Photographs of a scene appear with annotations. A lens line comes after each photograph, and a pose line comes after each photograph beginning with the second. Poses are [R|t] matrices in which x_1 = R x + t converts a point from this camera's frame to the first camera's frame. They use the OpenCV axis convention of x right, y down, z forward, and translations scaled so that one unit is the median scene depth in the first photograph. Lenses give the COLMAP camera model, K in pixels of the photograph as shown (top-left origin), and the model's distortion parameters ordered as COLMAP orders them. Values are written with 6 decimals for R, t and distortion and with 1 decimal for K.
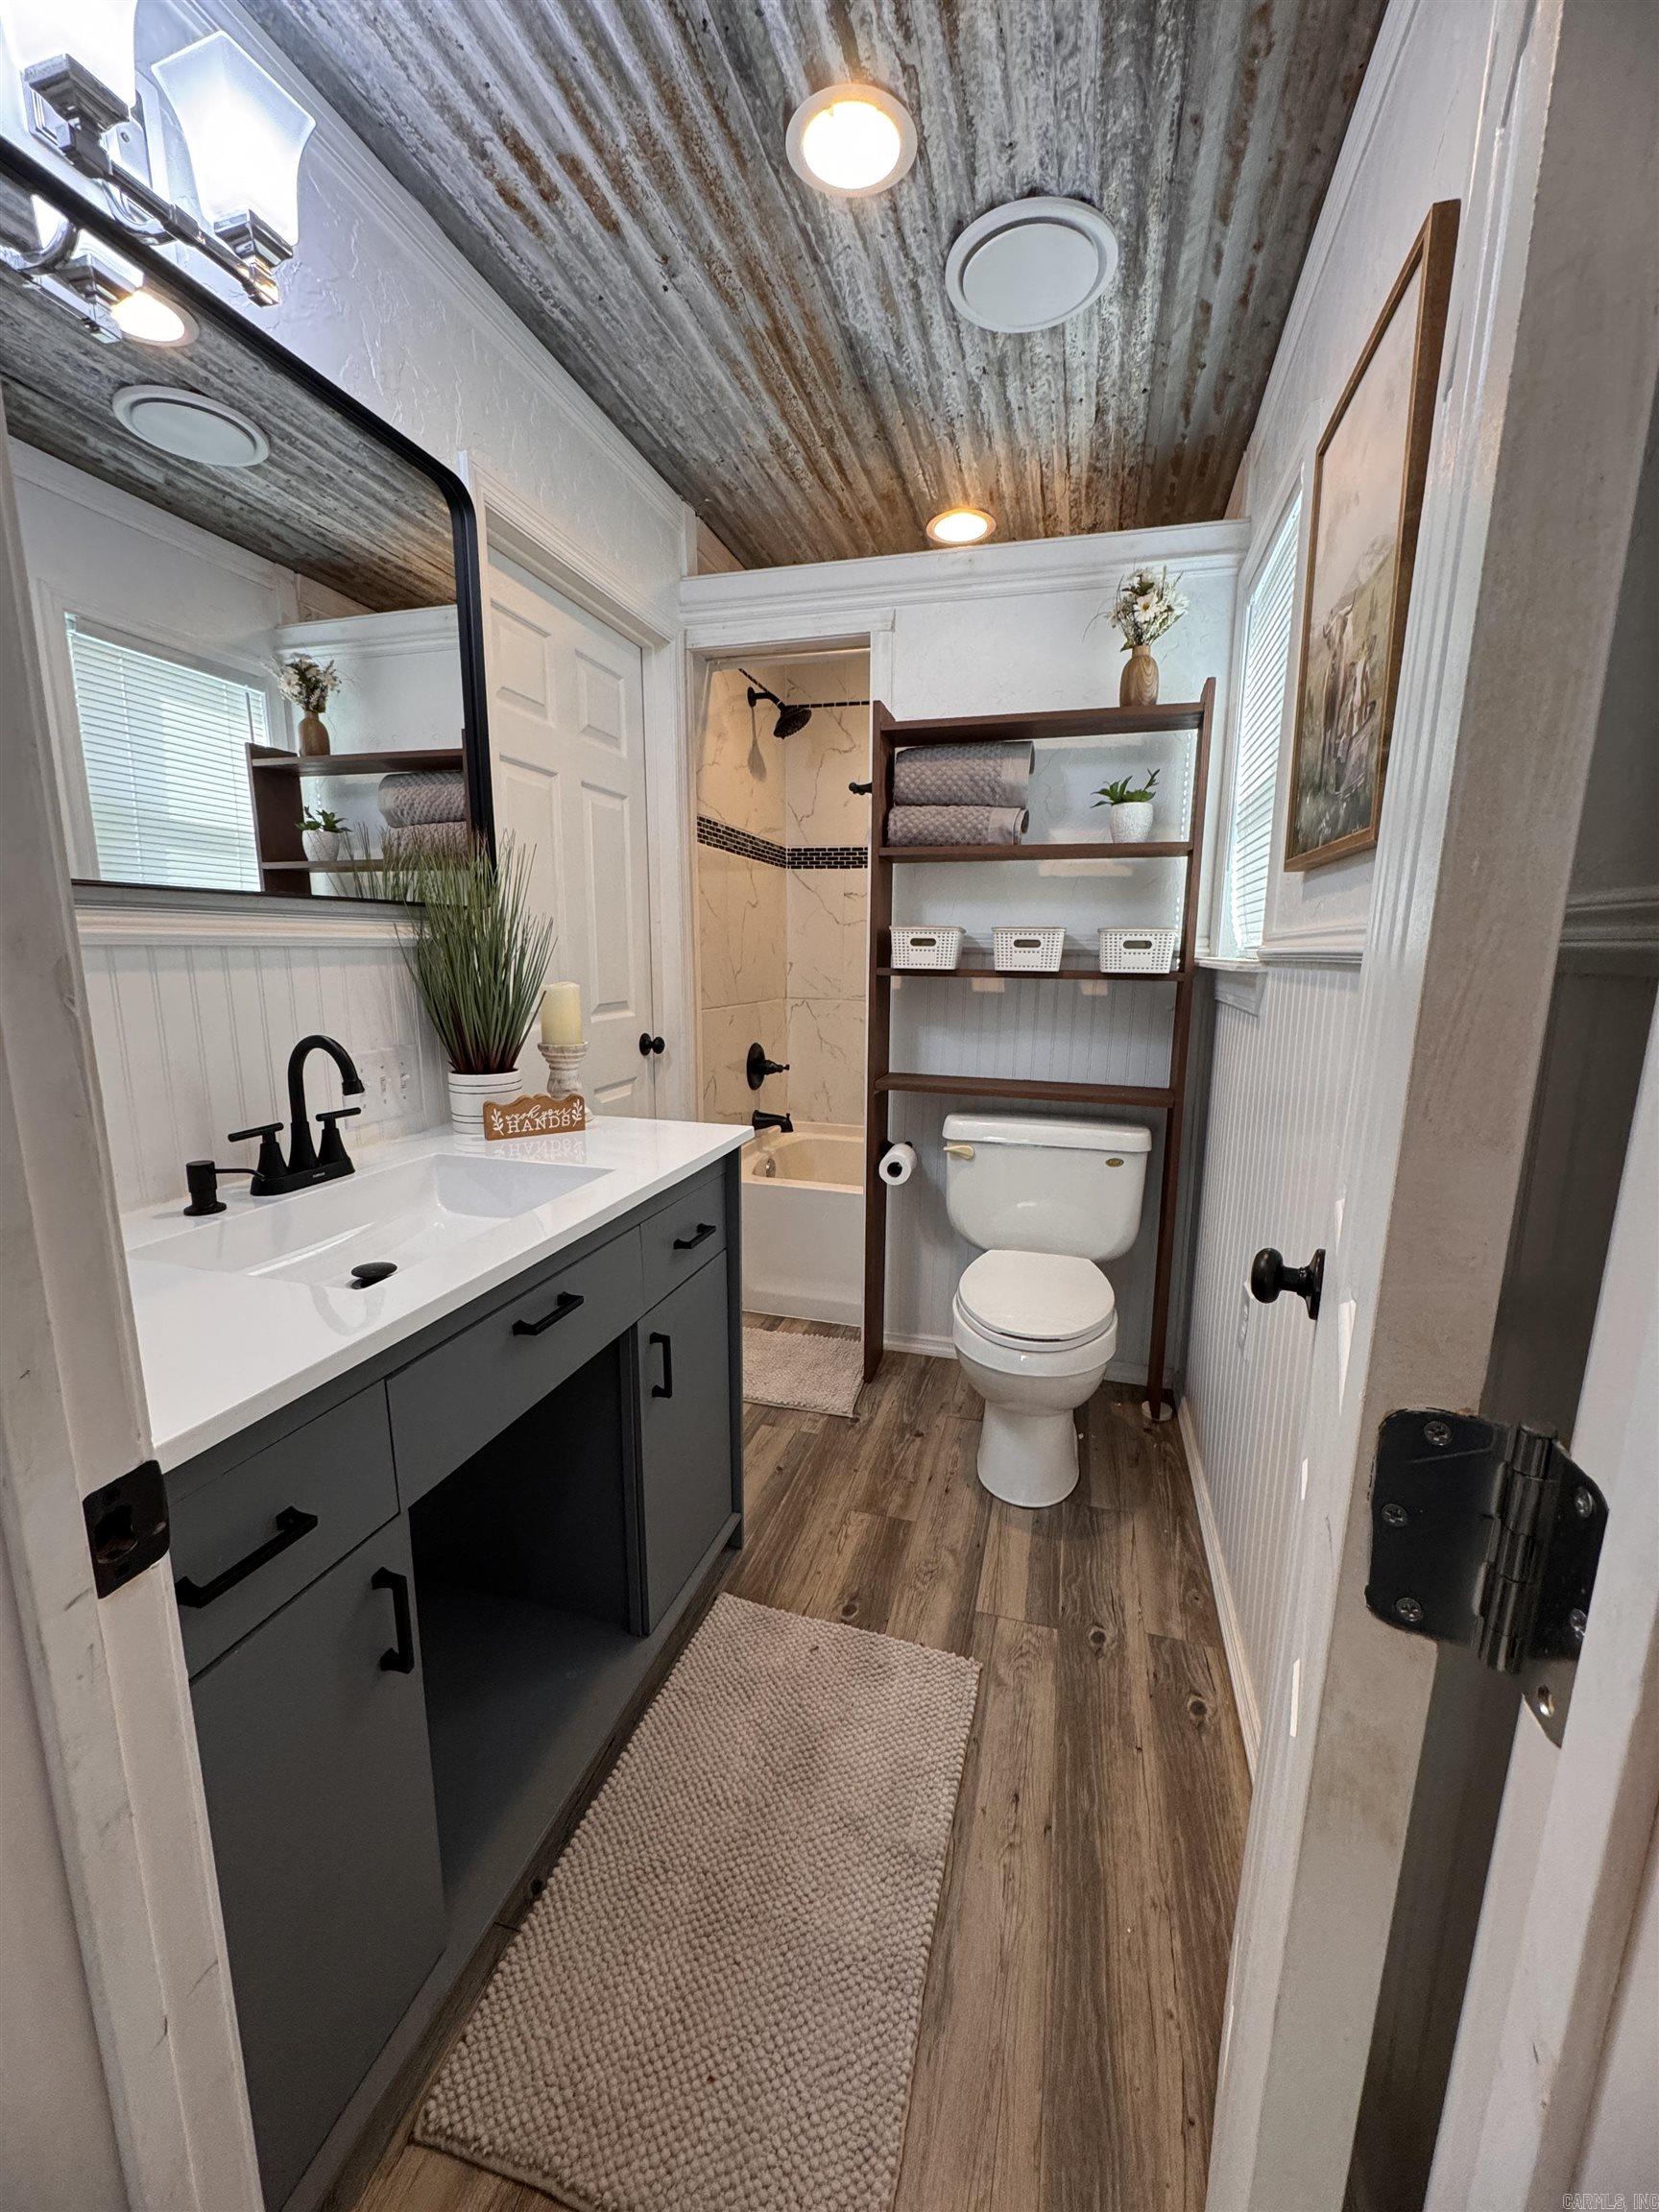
lens RADIAL K [[882.1, 0, 832.0], [0, 882.1, 1114.1], [0, 0, 1]] dist [-0.004828, 0.001407]
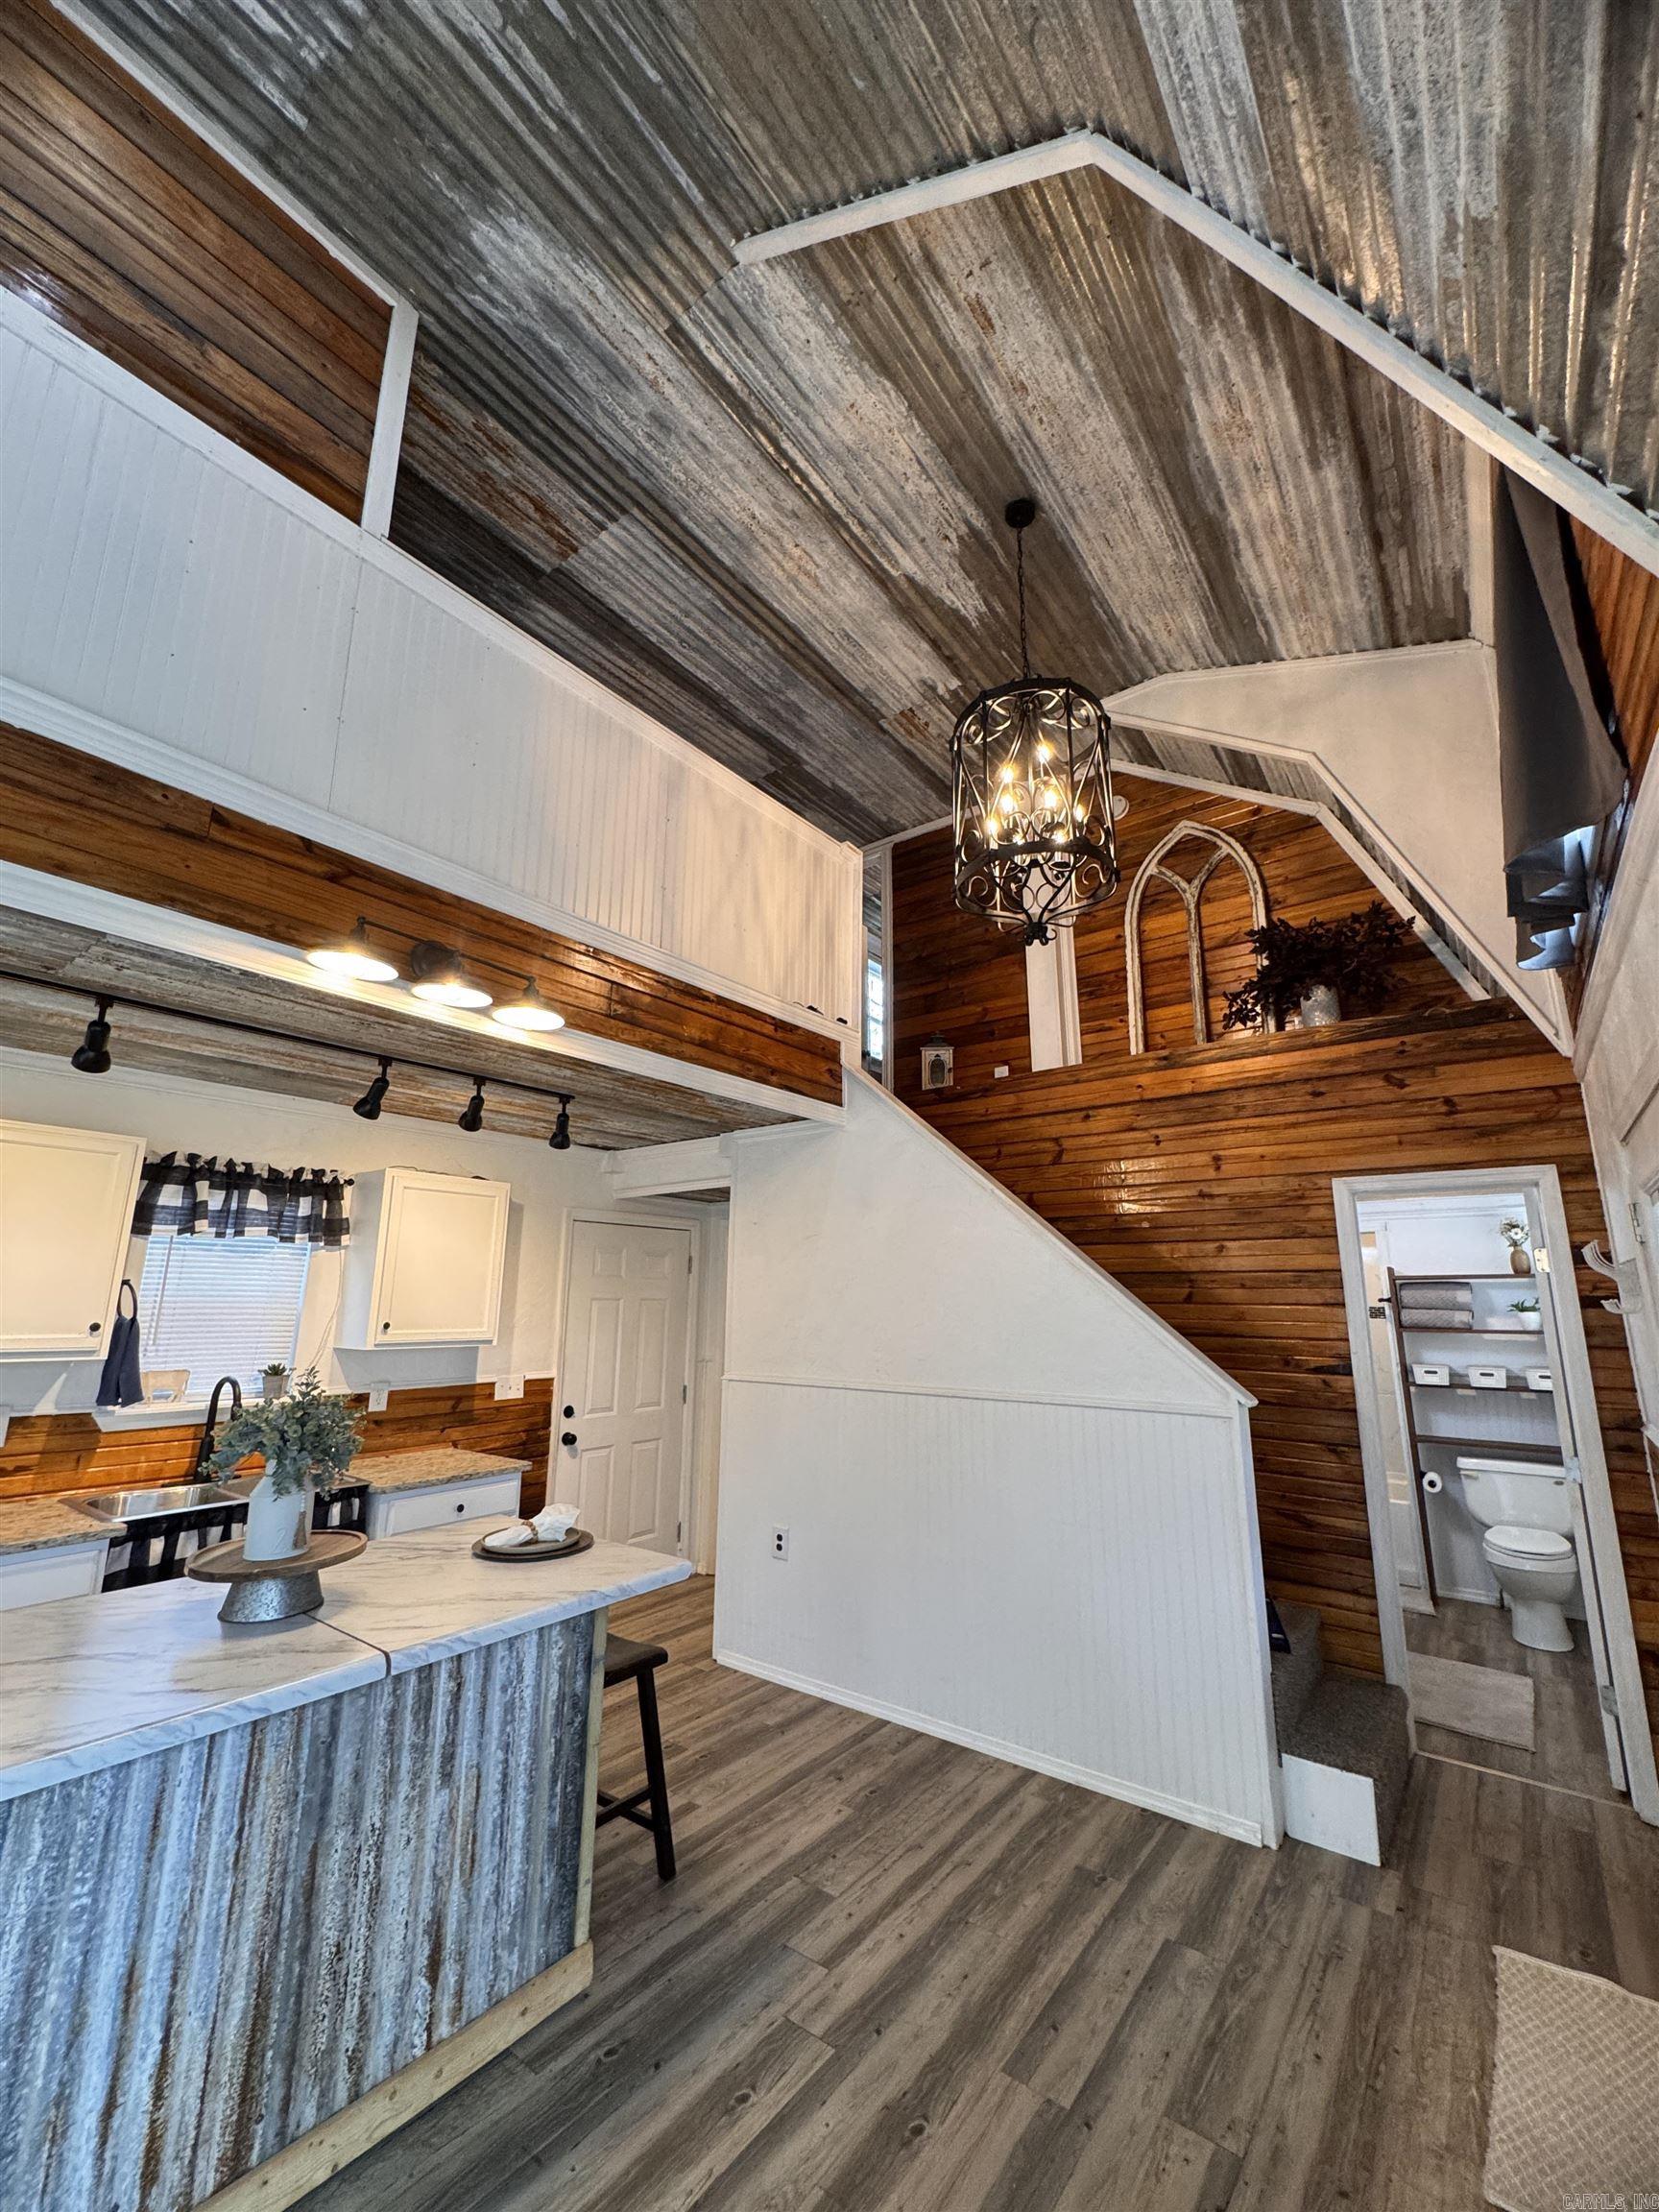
lens RADIAL K [[882.1, 0, 832.1], [0, 882.1, 1108.2], [0, 0, 1]] dist [-0.004828, 0.001407]
pose [[0.929010, -0.082499, -0.360743, -0.441597], [-0.070175, 0.917870, -0.390628, 0.167471], [0.363341, 0.388213, 0.846920, -1.685581]]
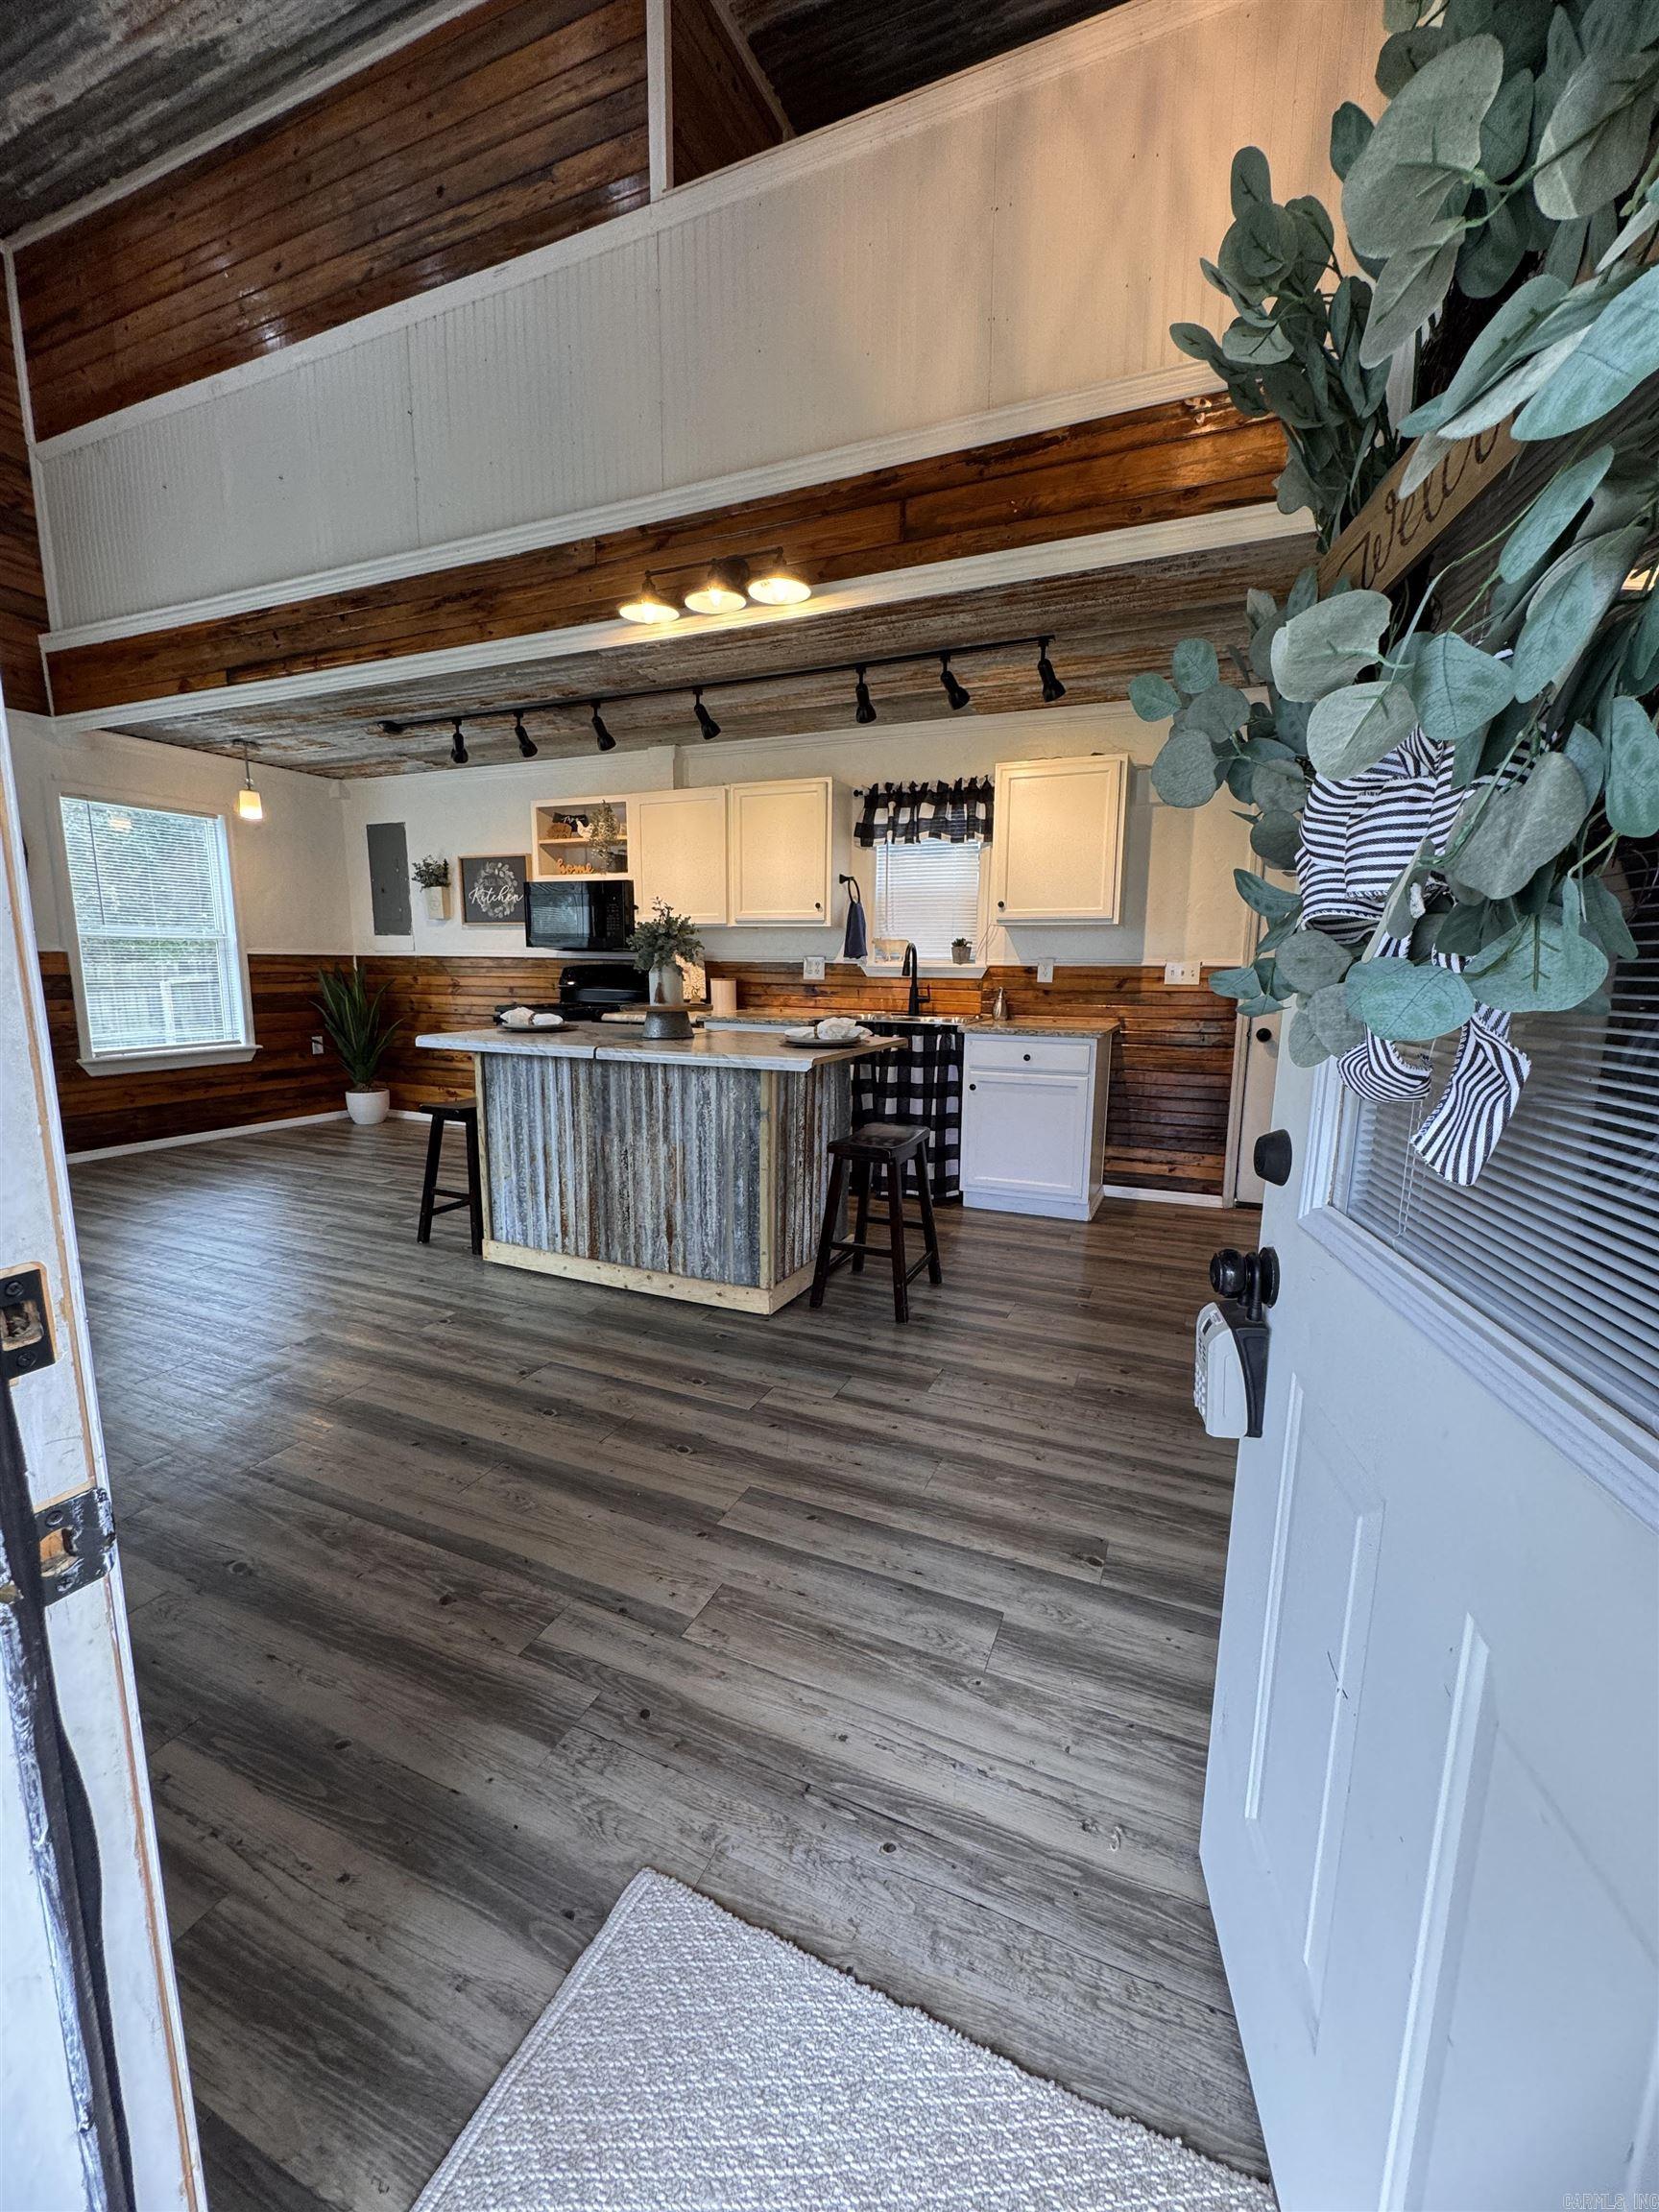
lens RADIAL K [[882.1, 0, 833.9], [0, 882.1, 1107.2], [0, 0, 1]] dist [-0.004828, 0.001407]
pose [[-0.141462, 0.154530, -0.977808, 0.143697], [-0.200886, 0.962709, 0.181207, 0.106536], [0.969347, 0.222062, -0.105144, -0.492406]]
